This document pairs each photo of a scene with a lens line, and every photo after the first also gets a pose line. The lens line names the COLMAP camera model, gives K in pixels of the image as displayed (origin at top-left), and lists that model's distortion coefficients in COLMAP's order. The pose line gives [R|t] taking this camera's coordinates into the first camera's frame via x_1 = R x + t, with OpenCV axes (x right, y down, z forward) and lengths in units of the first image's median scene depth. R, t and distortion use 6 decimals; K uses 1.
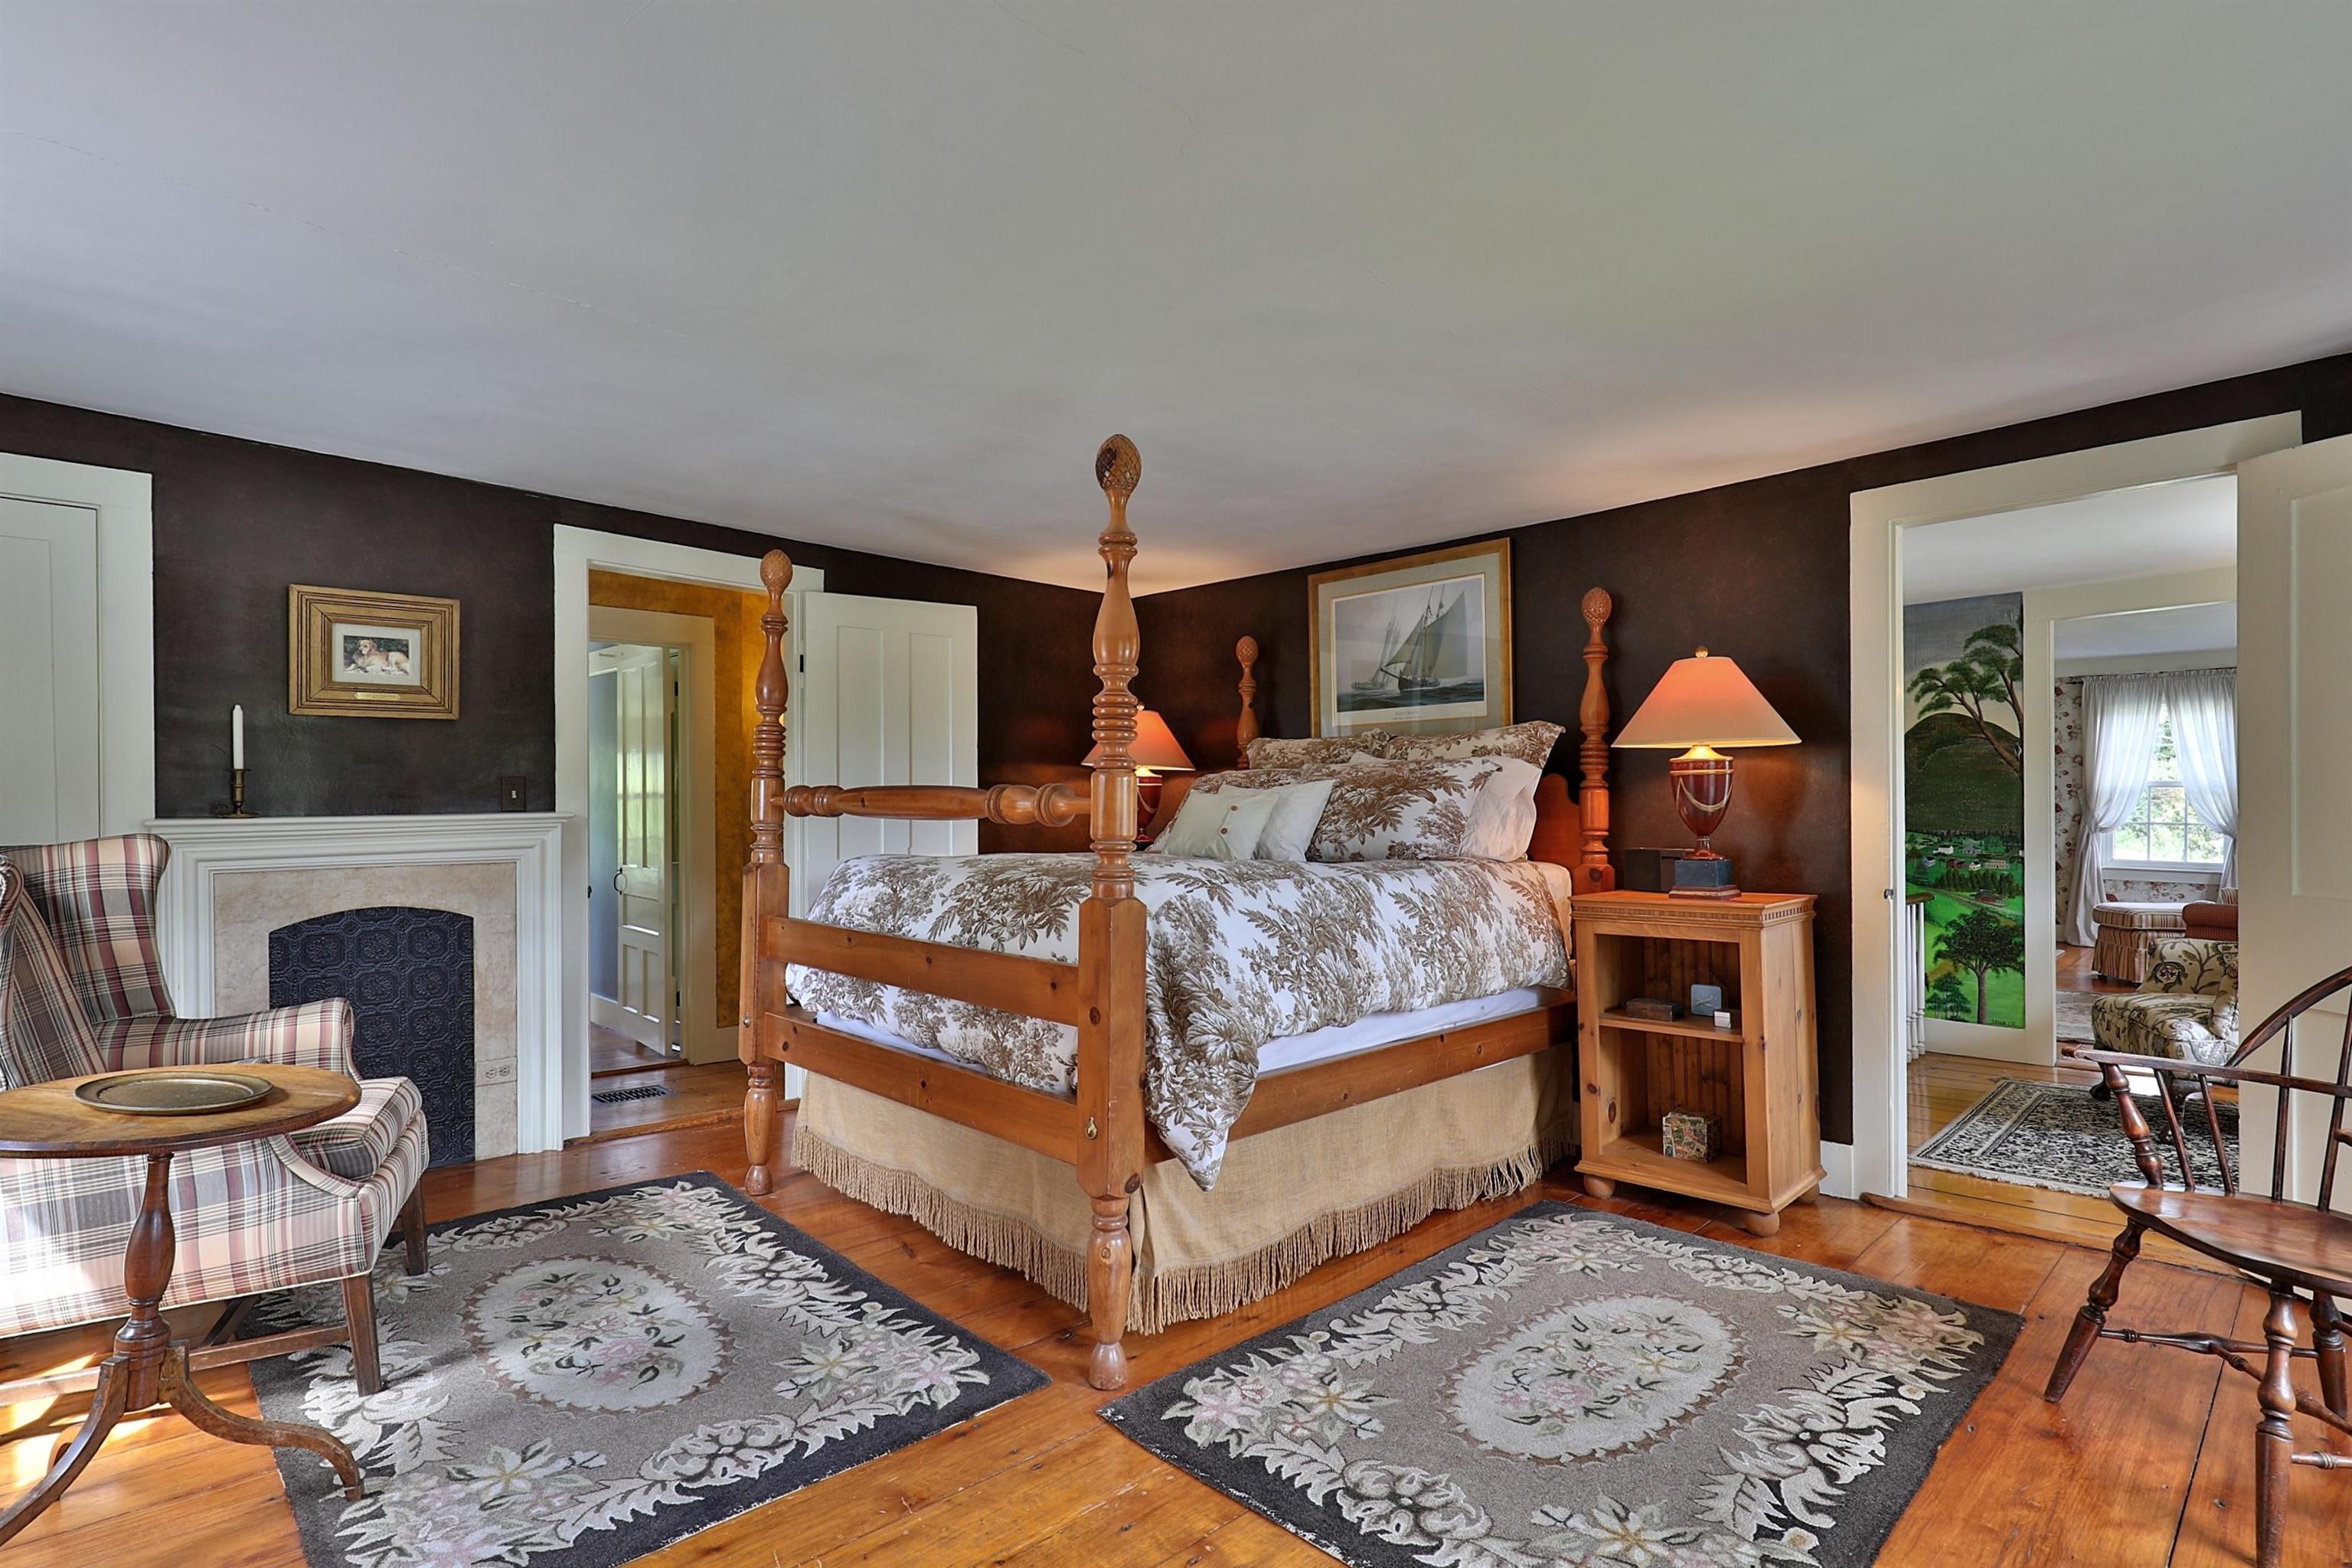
lens RADIAL K [[1122.2, 0, 1176.0], [0, 1122.2, 784.0], [0, 0, 1]] dist [0.000014, -0.007849]
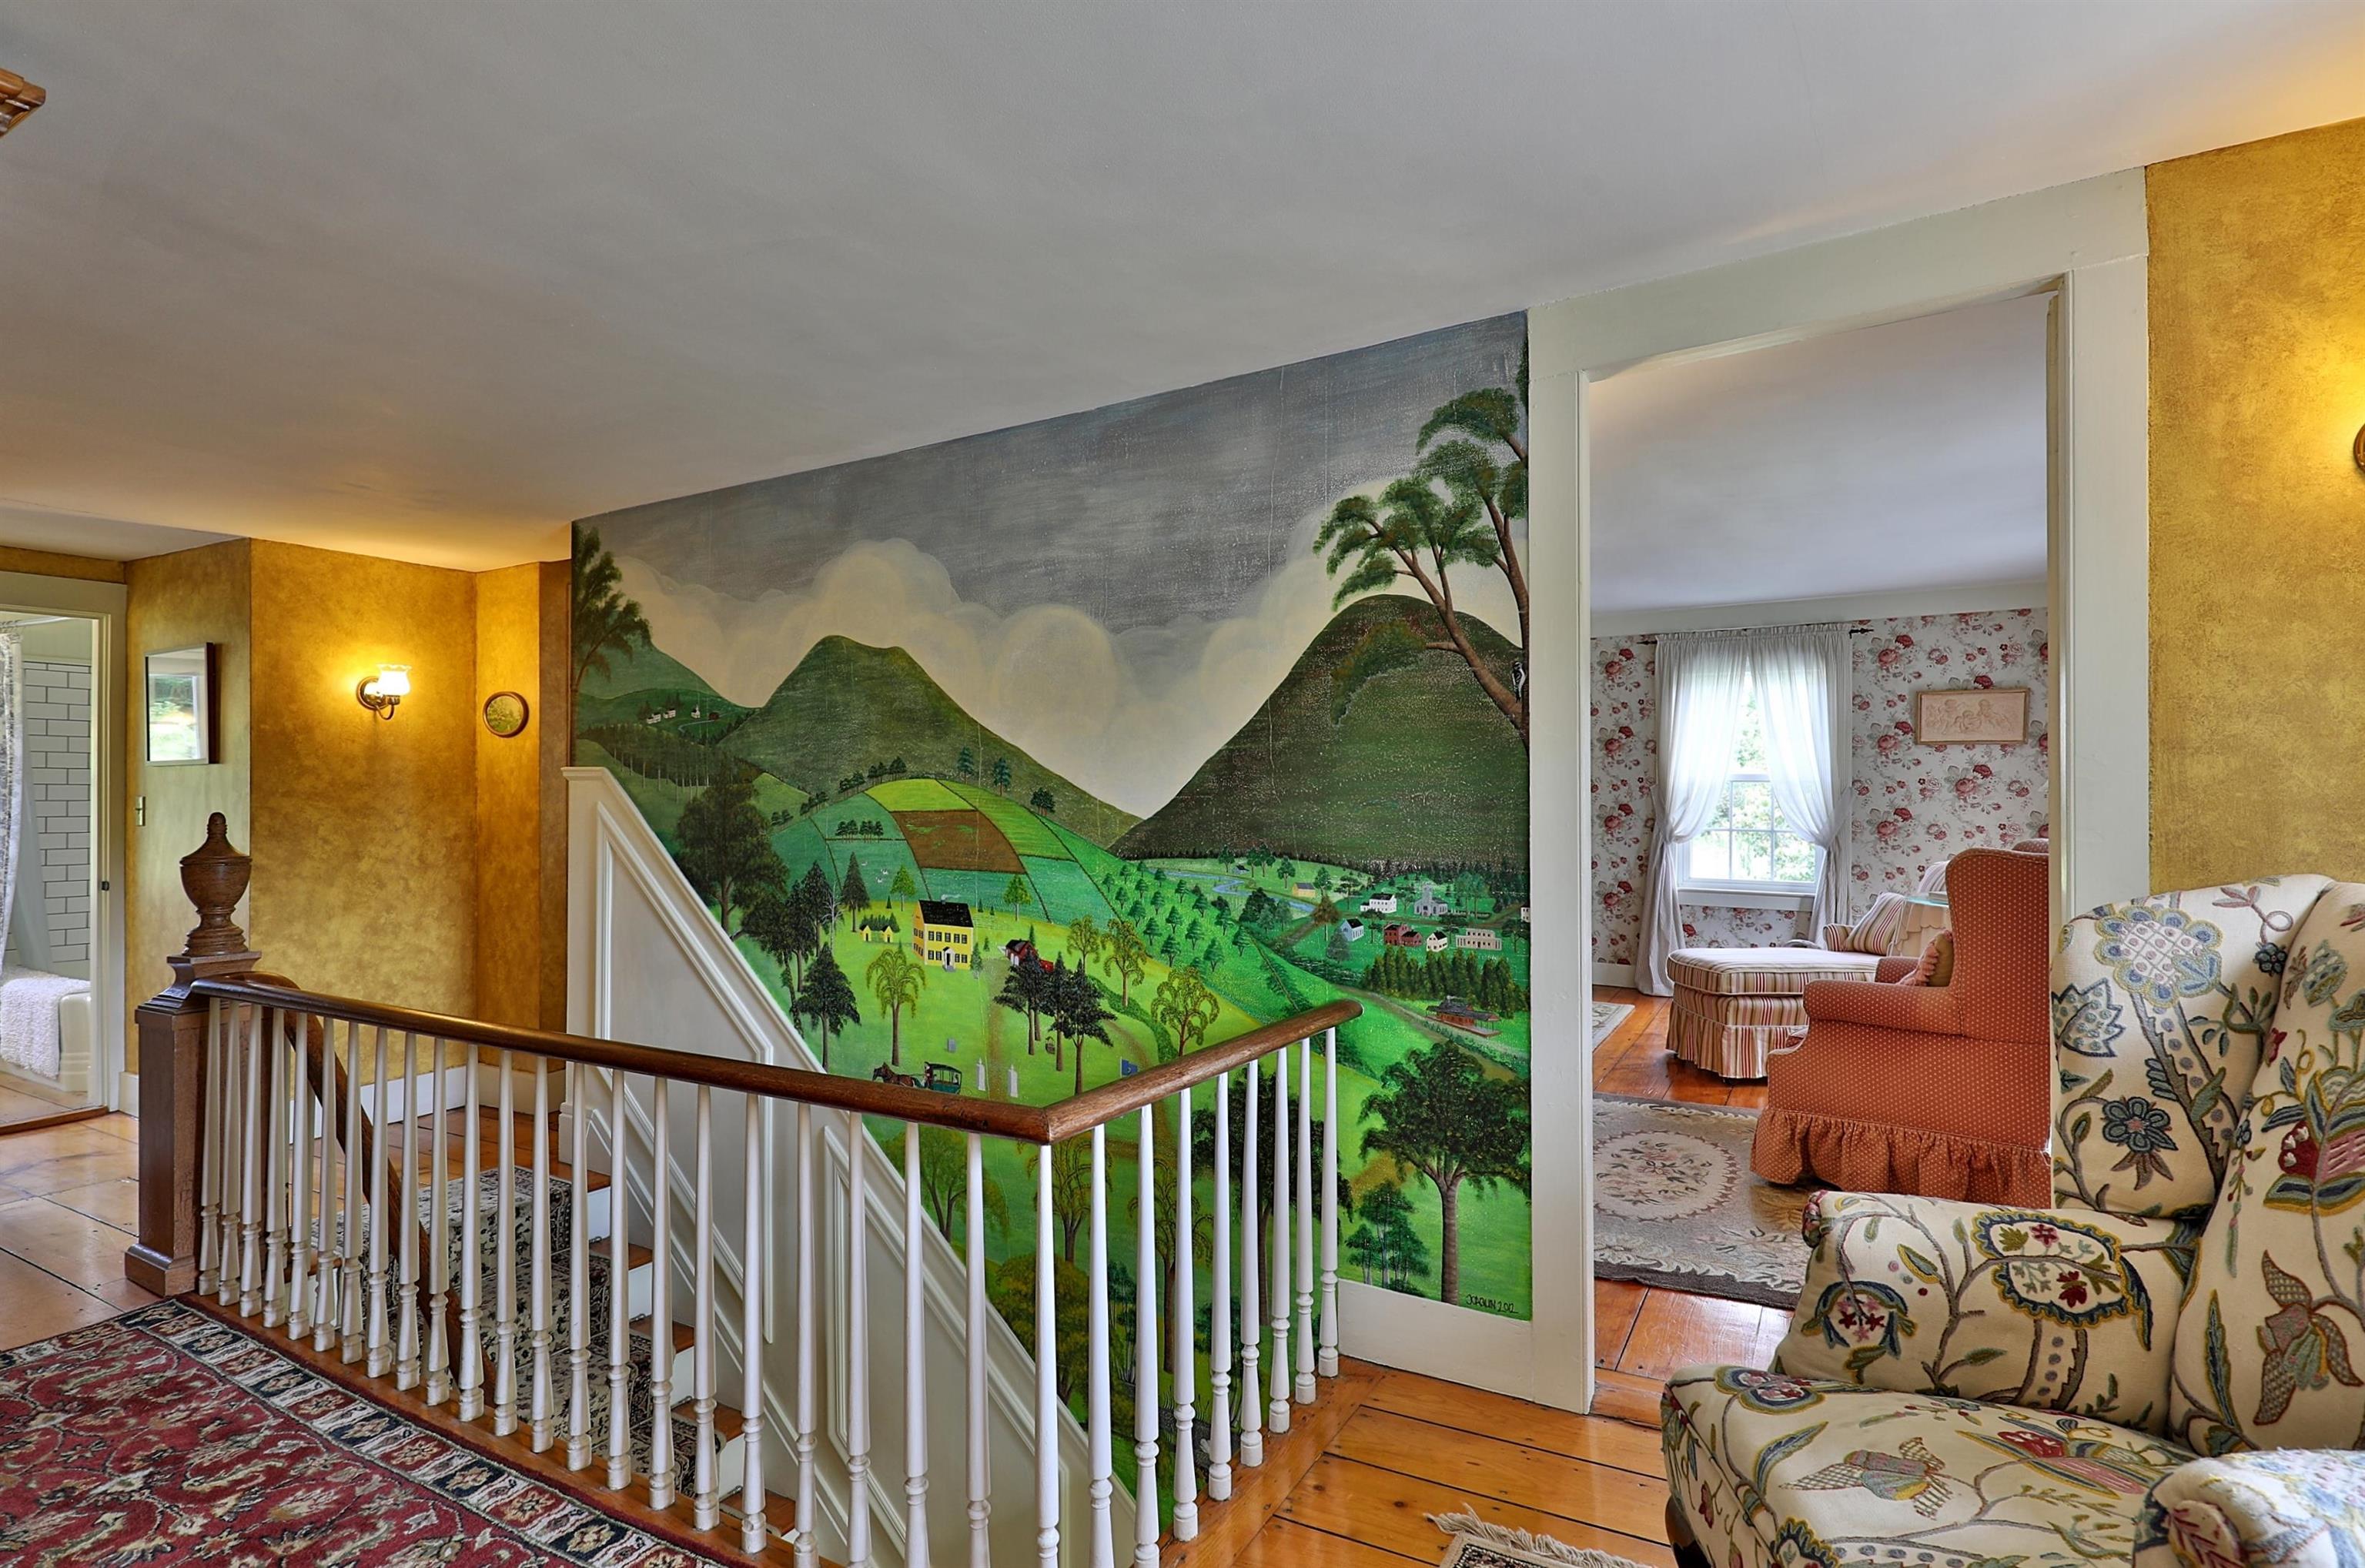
lens RADIAL K [[1128.3, 0, 1182.5], [0, 1128.3, 784.0], [0, 0, 1]] dist [0.000014, -0.007849]
pose [[0.961079, 0.003848, 0.276247, 0.490486], [-0.002777, 0.999987, -0.004270, 0.013474], [-0.276260, 0.003337, 0.961077, 0.596400]]
